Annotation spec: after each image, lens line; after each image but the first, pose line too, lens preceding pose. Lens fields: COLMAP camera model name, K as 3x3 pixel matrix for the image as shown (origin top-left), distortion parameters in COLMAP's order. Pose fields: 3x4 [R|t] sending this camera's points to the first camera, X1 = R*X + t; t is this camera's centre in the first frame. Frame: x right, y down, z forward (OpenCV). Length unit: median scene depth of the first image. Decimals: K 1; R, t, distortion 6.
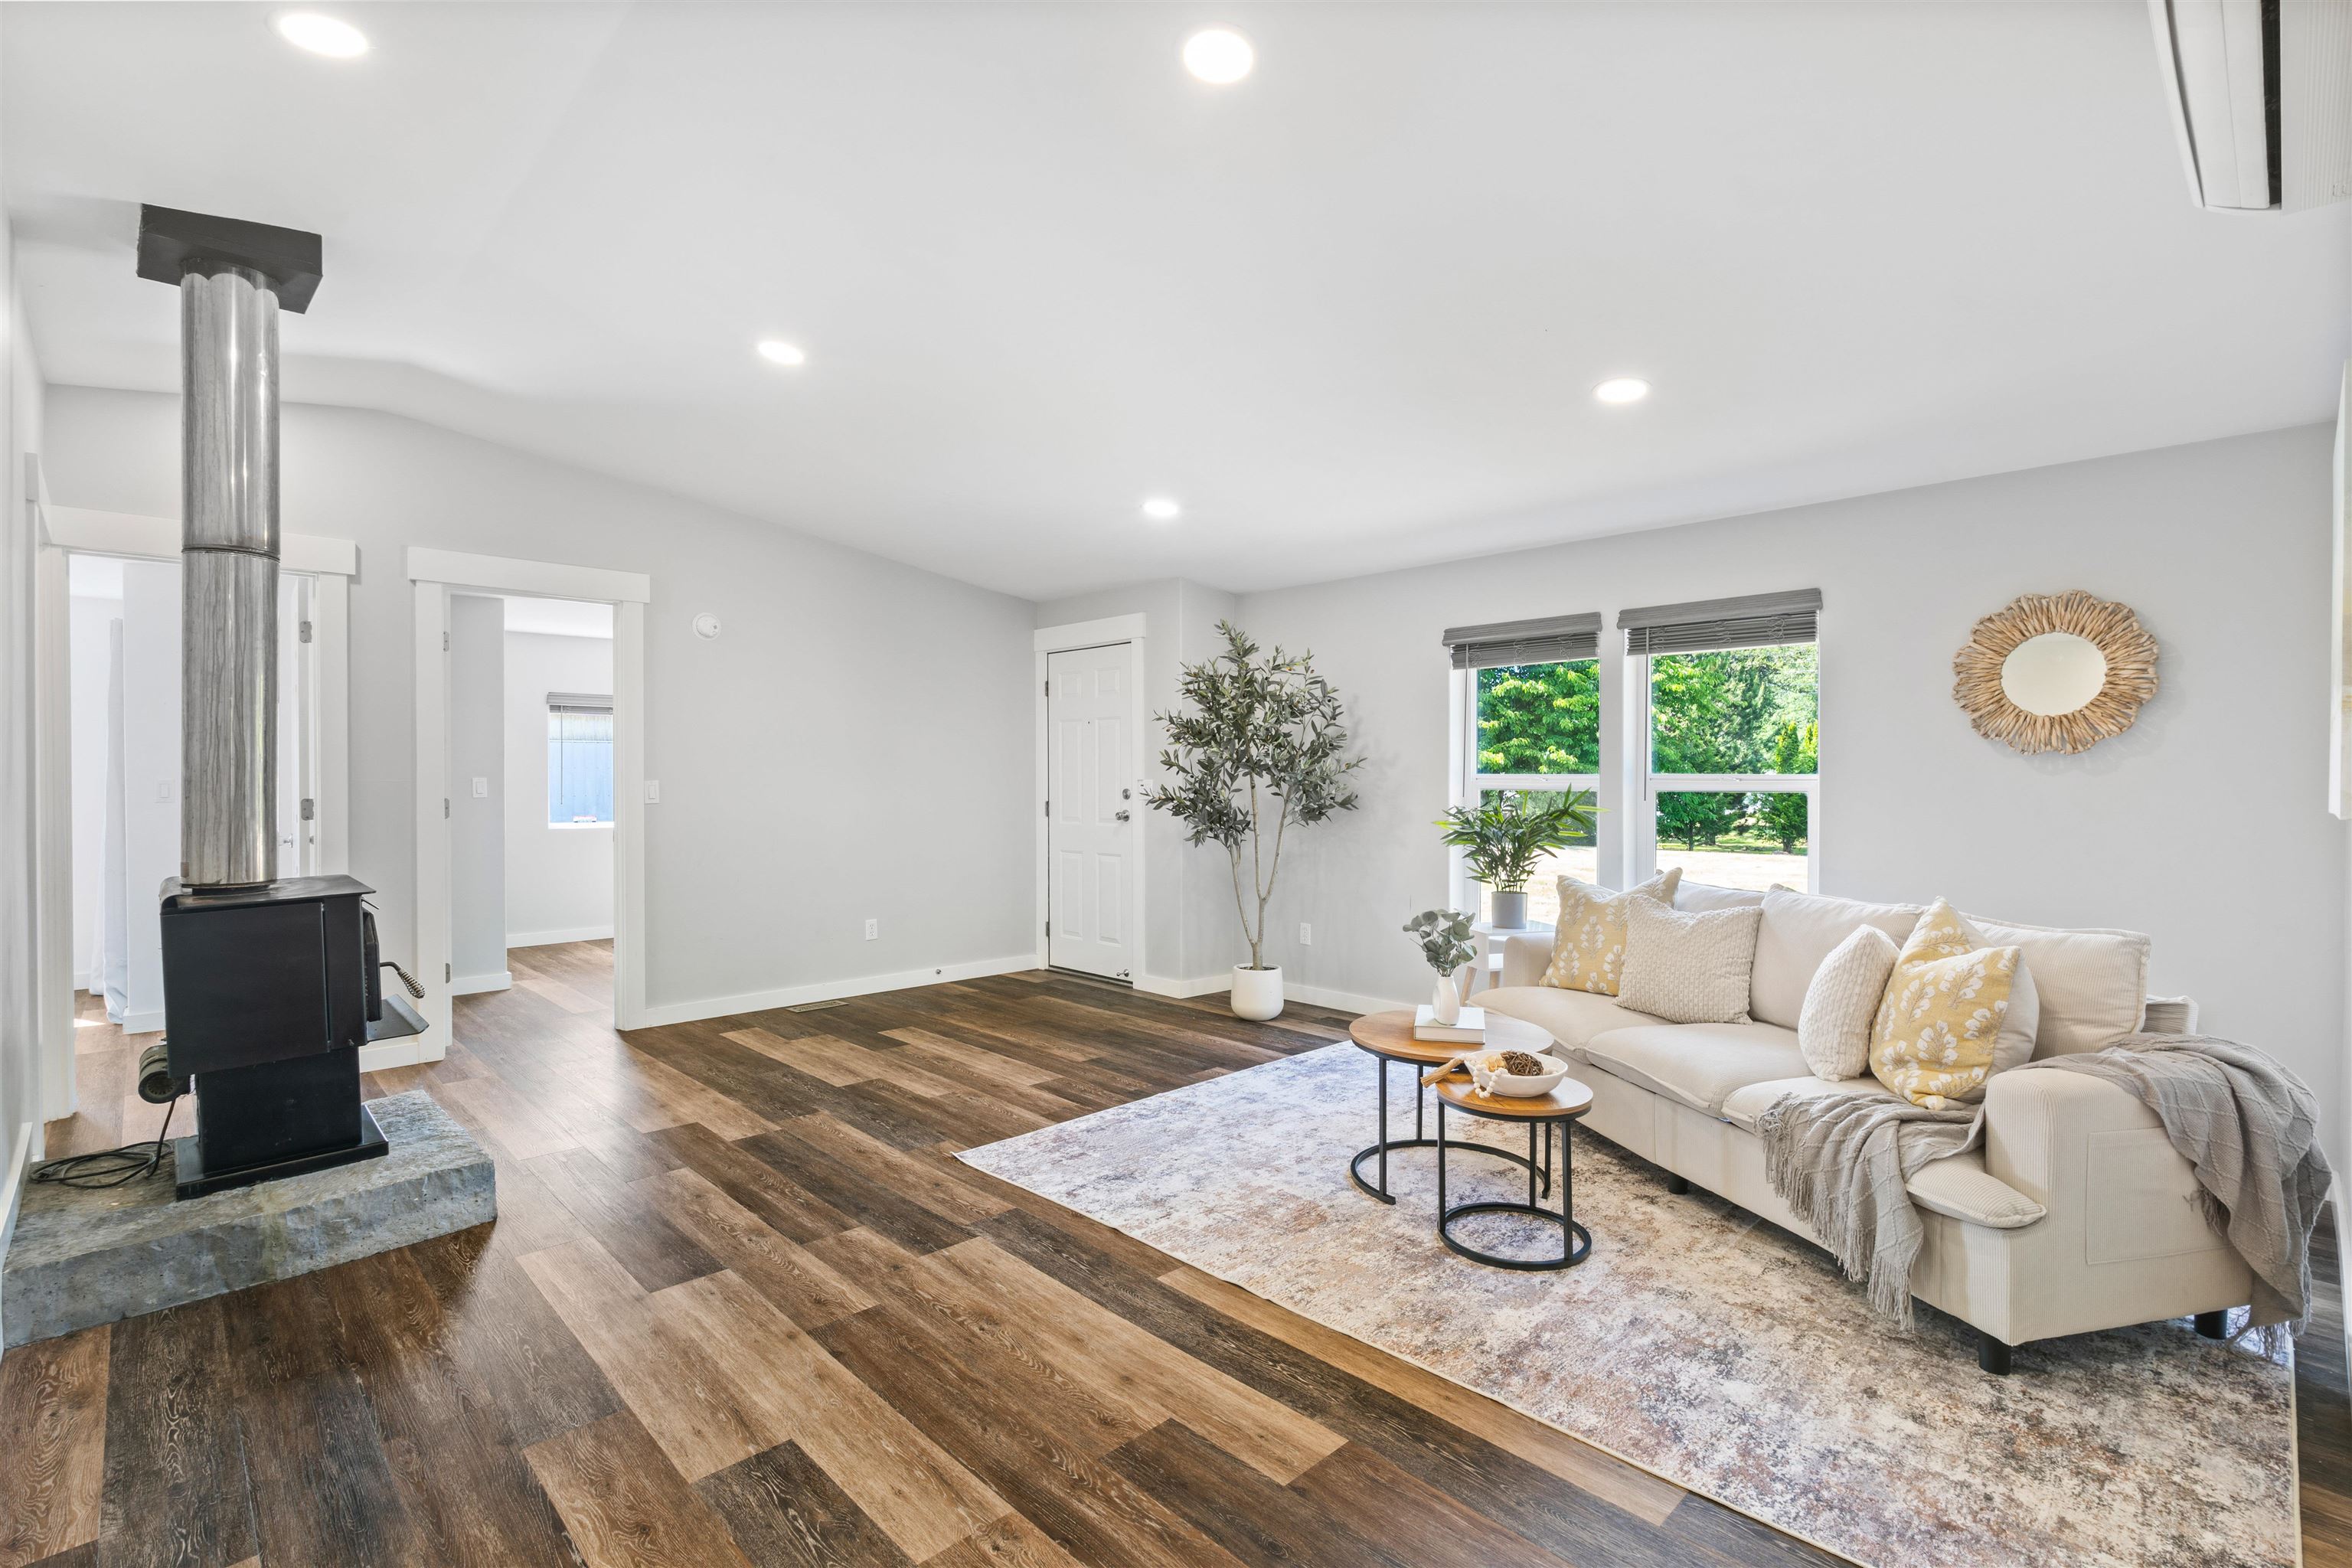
lens RADIAL K [[1086.8, 0, 1168.7], [0, 1086.8, 771.7], [0, 0, 1]] dist [-0.007411, 0.000772]
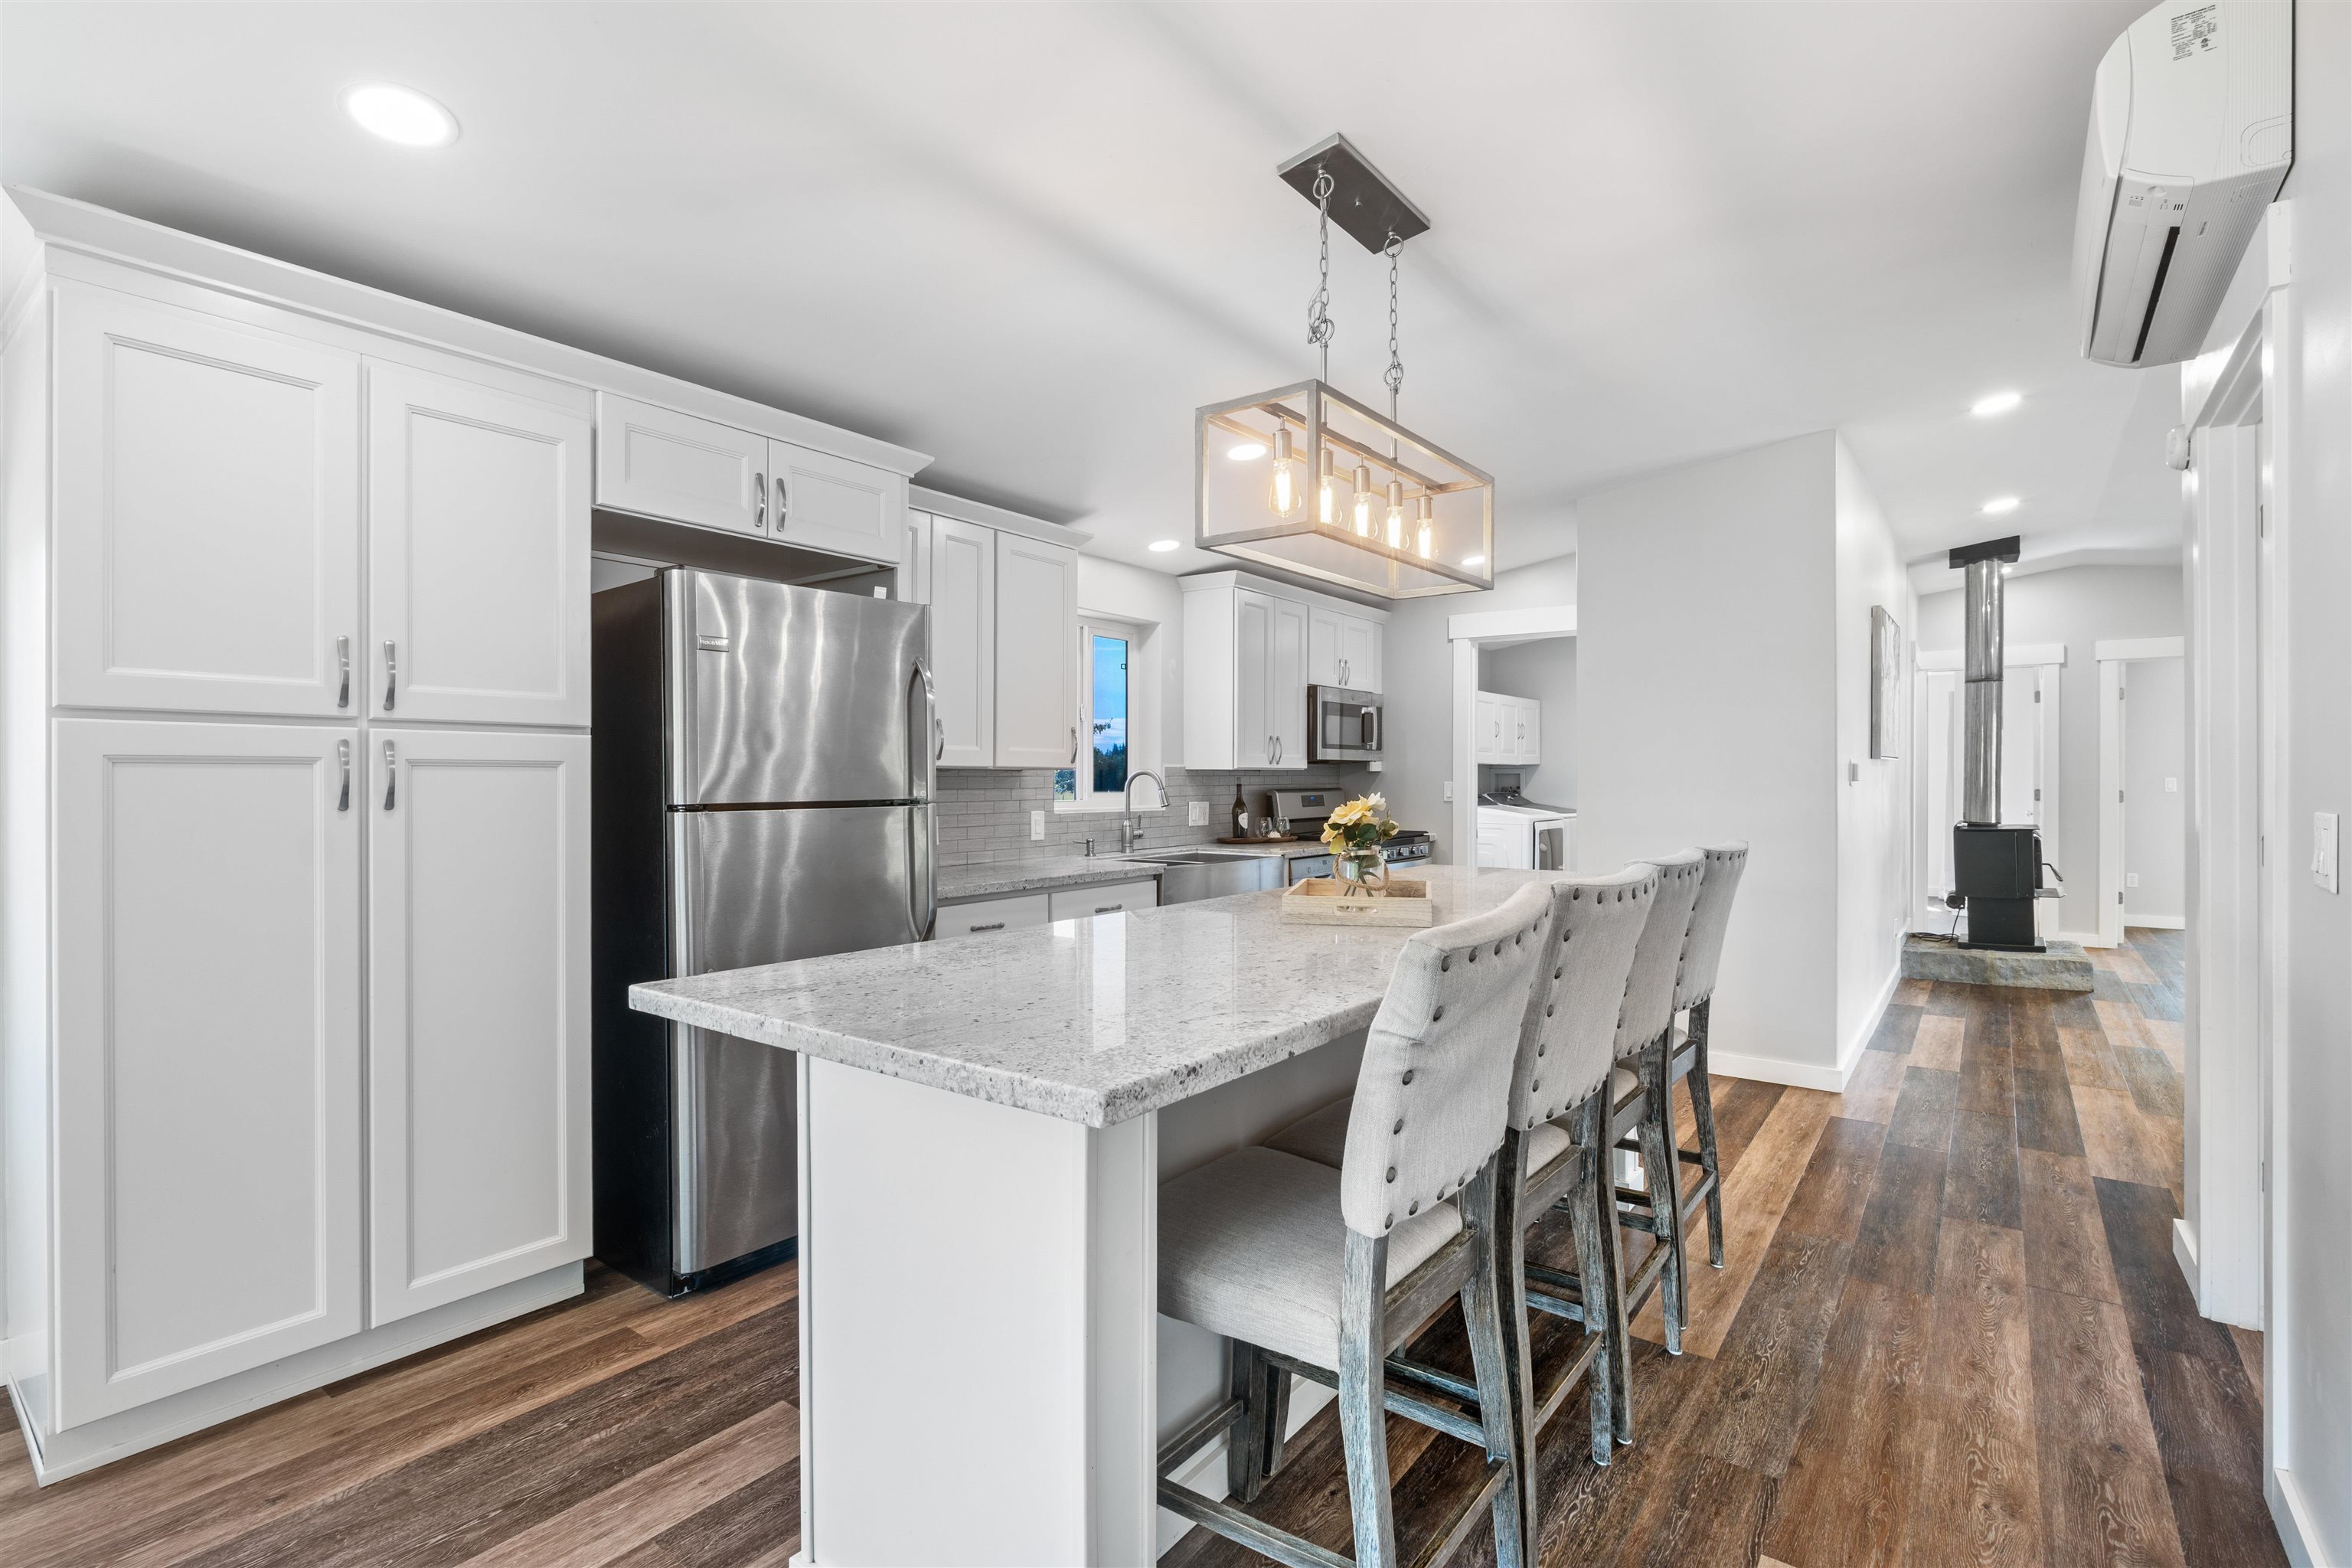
lens RADIAL K [[1086.8, 0, 1230.6], [0, 1086.8, 794.2], [0, 0, 1]] dist [-0.007411, 0.000772]
pose [[0.198494, 0.014636, -0.979993, 1.094051], [-0.000099, 0.999889, 0.014913, 0.006095], [0.980102, -0.002863, 0.198474, -1.045694]]
